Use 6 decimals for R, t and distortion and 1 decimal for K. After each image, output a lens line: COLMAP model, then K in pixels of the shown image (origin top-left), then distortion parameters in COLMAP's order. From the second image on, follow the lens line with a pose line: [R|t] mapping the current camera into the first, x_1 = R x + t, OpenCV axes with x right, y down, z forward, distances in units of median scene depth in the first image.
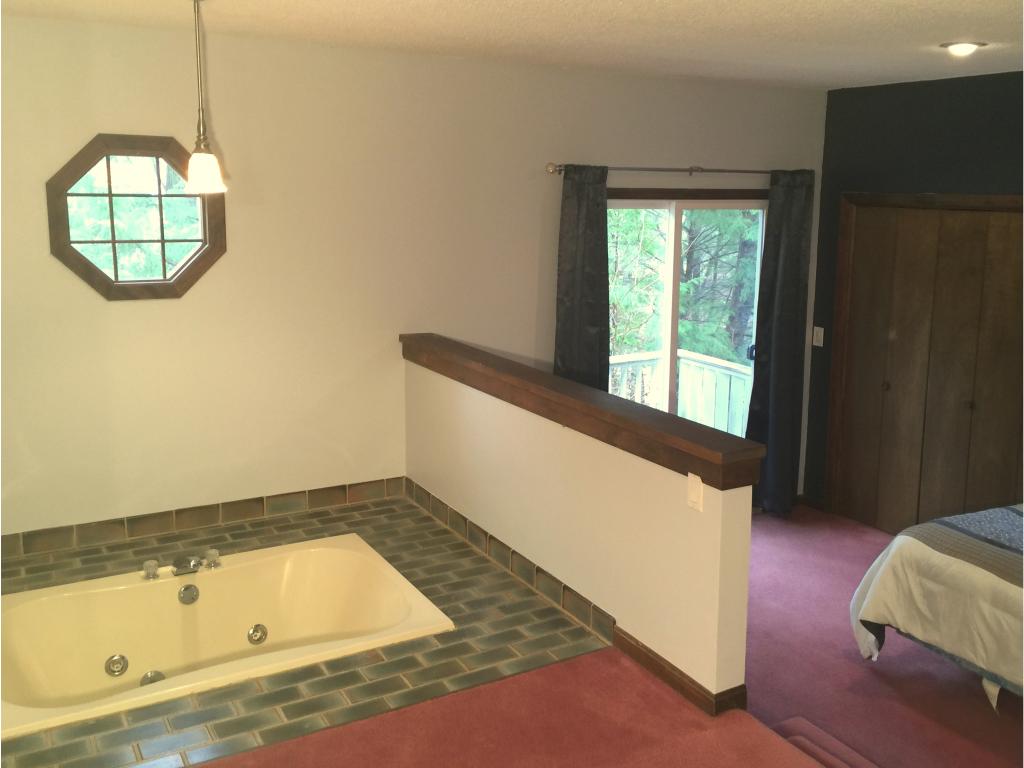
lens RADIAL K [[976.8, 0, 533.0], [0, 976.8, 349.0], [0, 0, 1]] dist [0.091972, -0.102609]
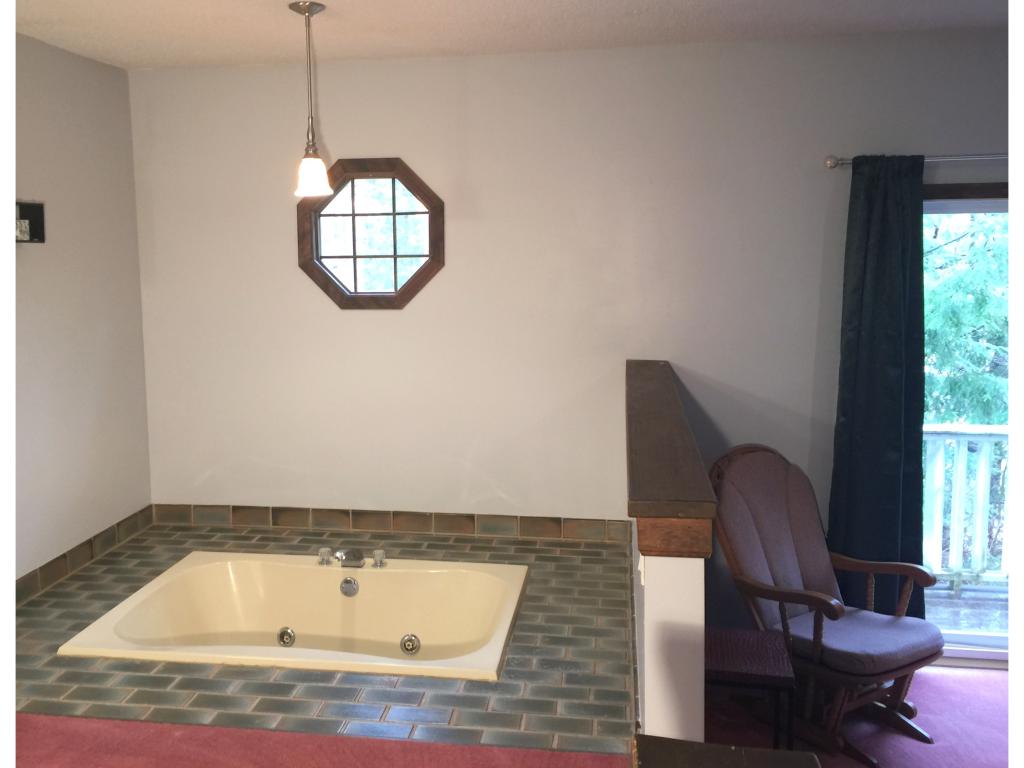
lens RADIAL K [[971.6, 0, 445.9], [0, 971.6, 353.4], [0, 0, 1]] dist [0.067339, -0.090625]
pose [[0.759231, 0.045536, -0.649226, 0.361187], [-0.084058, 0.996055, -0.028438, 0.021319], [0.645370, 0.076164, 0.760064, 0.246347]]
